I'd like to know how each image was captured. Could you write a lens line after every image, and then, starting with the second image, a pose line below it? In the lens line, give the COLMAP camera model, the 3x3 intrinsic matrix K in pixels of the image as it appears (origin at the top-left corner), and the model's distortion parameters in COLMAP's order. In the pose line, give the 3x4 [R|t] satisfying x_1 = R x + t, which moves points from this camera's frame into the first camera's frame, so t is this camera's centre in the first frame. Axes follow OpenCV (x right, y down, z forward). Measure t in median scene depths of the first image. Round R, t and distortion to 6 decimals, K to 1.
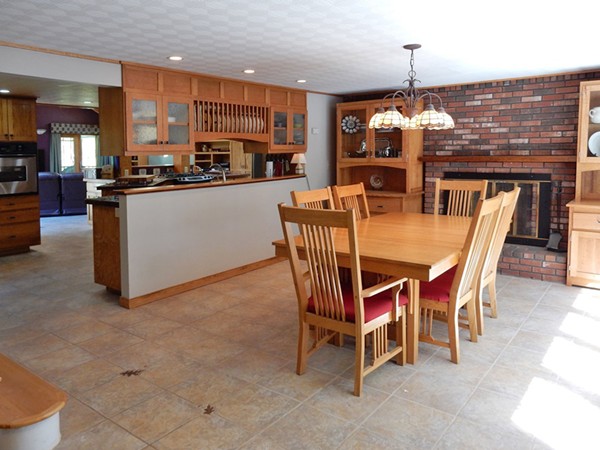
lens RADIAL K [[453.3, 0, 326.1], [0, 453.3, 177.0], [0, 0, 1]] dist [-0.009588, 0.000564]
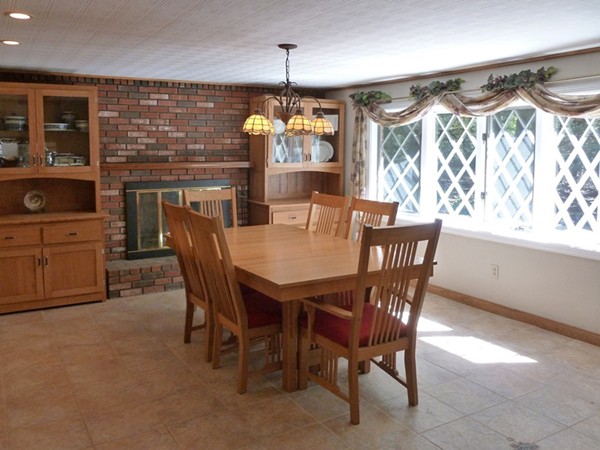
lens RADIAL K [[504.6, 0, 294.9], [0, 504.6, 188.7], [0, 0, 1]] dist [-0.004332, 0.000347]
pose [[0.422321, -0.057515, 0.904620, -0.456463], [0.047603, 0.998015, 0.041229, -0.023433], [-0.905195, 0.025650, 0.424221, 0.337201]]
